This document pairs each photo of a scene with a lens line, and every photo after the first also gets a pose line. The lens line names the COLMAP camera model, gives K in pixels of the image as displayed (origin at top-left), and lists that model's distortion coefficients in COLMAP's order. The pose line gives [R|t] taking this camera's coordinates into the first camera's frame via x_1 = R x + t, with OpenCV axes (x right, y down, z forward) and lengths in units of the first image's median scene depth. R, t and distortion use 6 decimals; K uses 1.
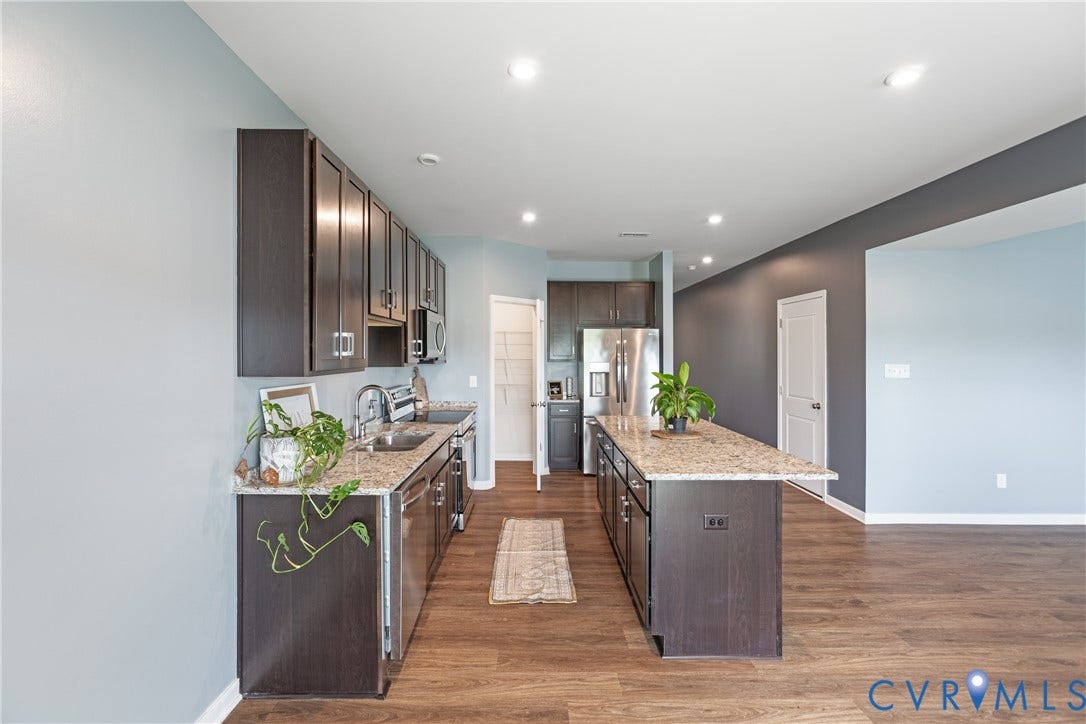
lens RADIAL K [[482.8, 0, 537.5], [0, 482.8, 354.2], [0, 0, 1]] dist [-0.011832, 0.010943]
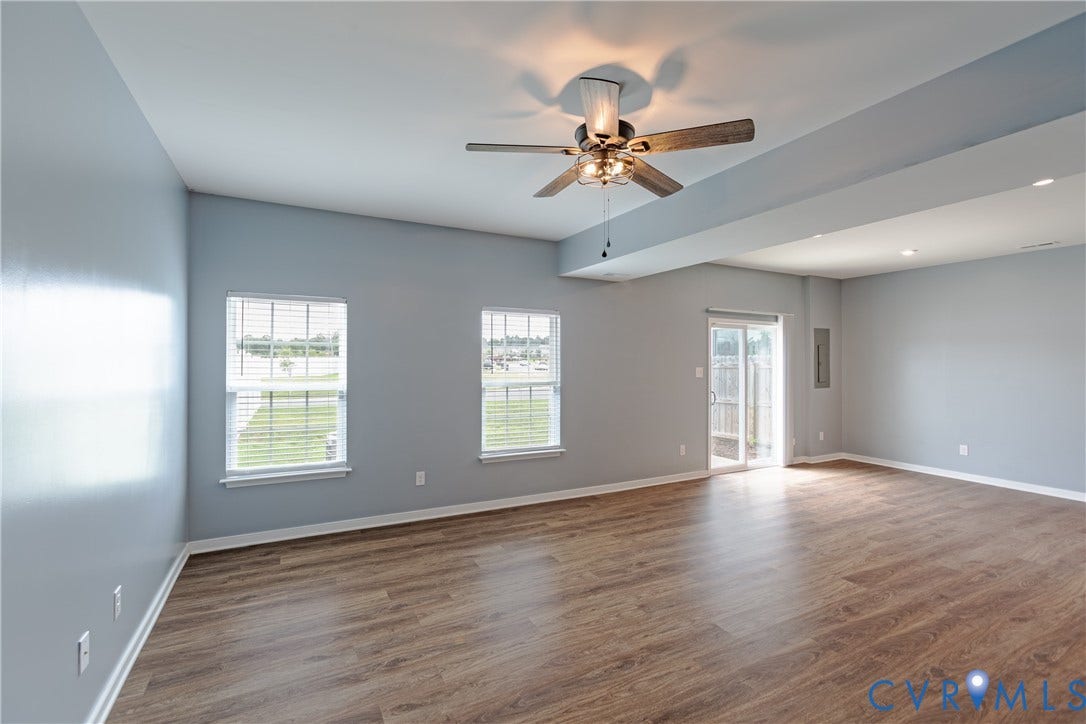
lens RADIAL K [[482.8, 0, 537.5], [0, 482.8, 354.2], [0, 0, 1]] dist [-0.011832, 0.010943]
pose [[-0.889325, -0.010016, -0.457166, 2.744119], [-0.003313, 0.999875, -0.015461, 0.003558], [0.457263, -0.012235, -0.889247, 1.552555]]
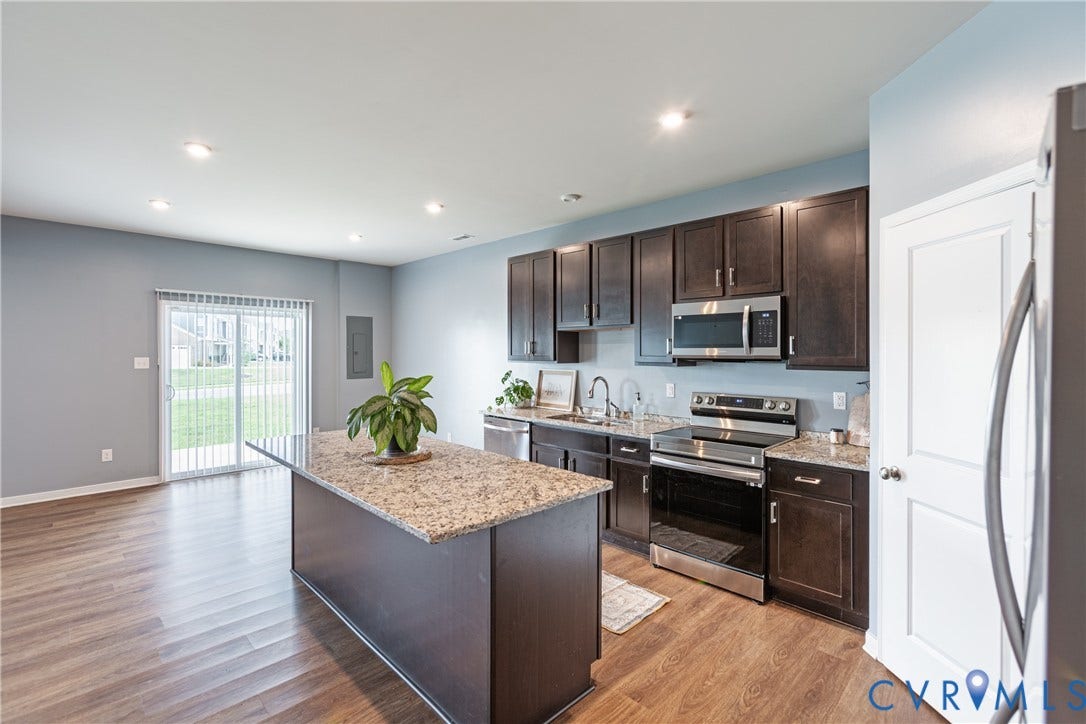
lens RADIAL K [[482.8, 0, 537.5], [0, 482.8, 354.2], [0, 0, 1]] dist [-0.011832, 0.010943]
pose [[-0.710117, -0.002634, -0.704079, 1.006733], [-0.006372, 0.999976, 0.002685, -0.000068], [0.704055, 0.006393, -0.710117, 2.539648]]
